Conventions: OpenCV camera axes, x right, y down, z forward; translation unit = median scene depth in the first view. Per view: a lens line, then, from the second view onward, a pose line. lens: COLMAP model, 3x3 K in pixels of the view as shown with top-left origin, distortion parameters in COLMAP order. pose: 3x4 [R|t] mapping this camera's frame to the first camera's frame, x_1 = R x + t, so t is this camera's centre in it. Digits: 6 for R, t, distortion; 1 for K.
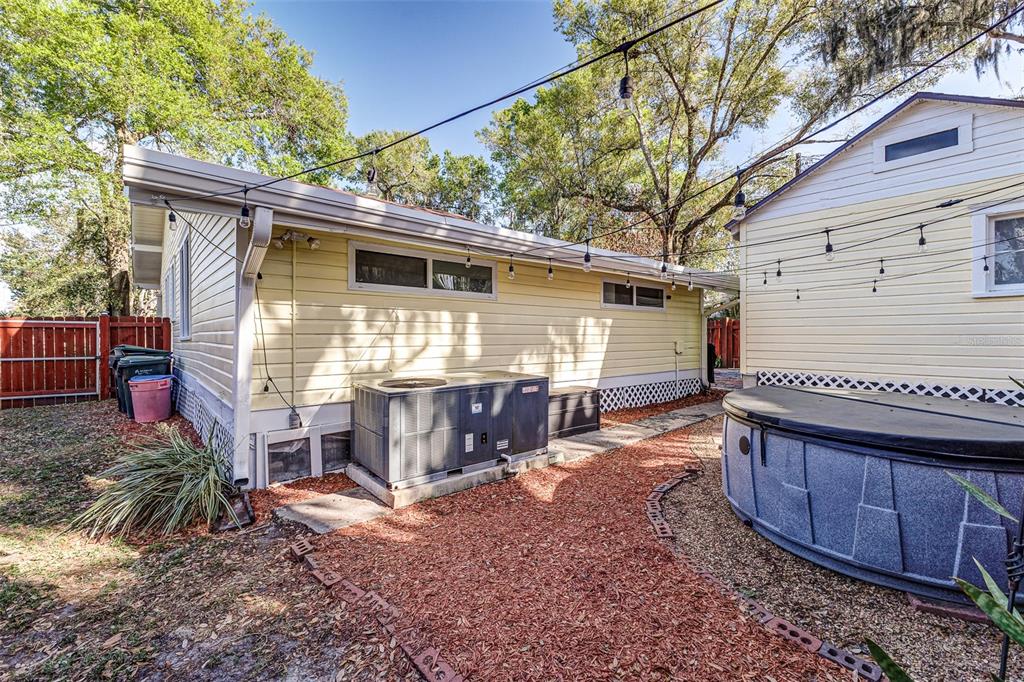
lens RADIAL K [[449.5, 0, 514.4], [0, 449.5, 336.6], [0, 0, 1]] dist [0.010713, -0.000483]
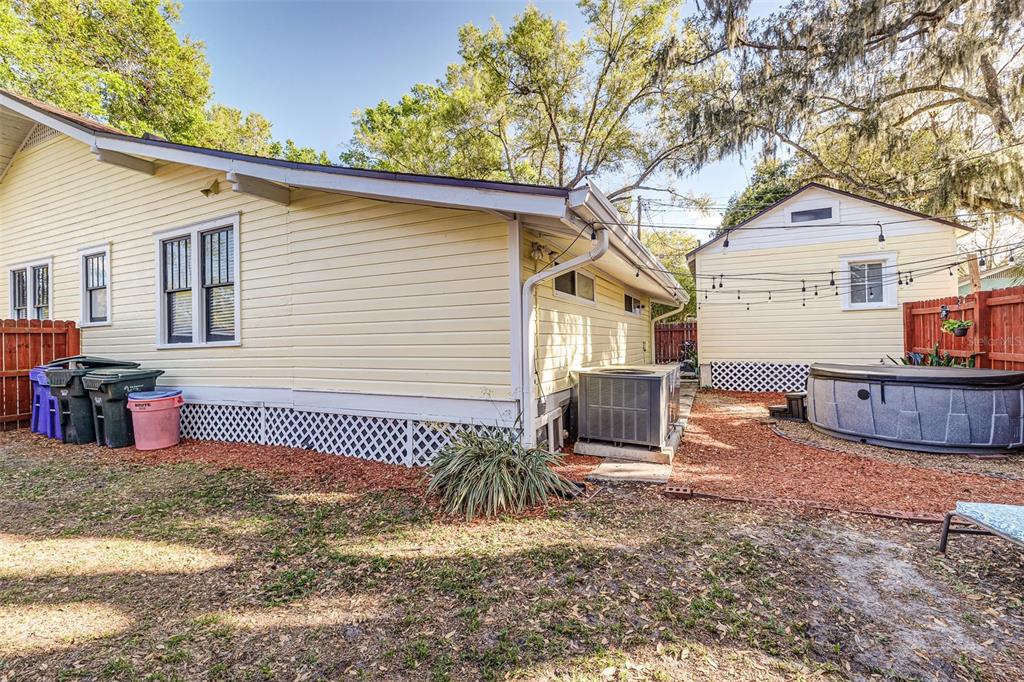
lens RADIAL K [[449.5, 0, 514.4], [0, 449.5, 336.6], [0, 0, 1]] dist [0.010713, -0.000483]
pose [[0.910439, -0.009222, 0.413541, -0.682518], [0.016660, 0.999758, -0.014382, 0.011516], [-0.413308, 0.019983, 0.910372, -0.009826]]
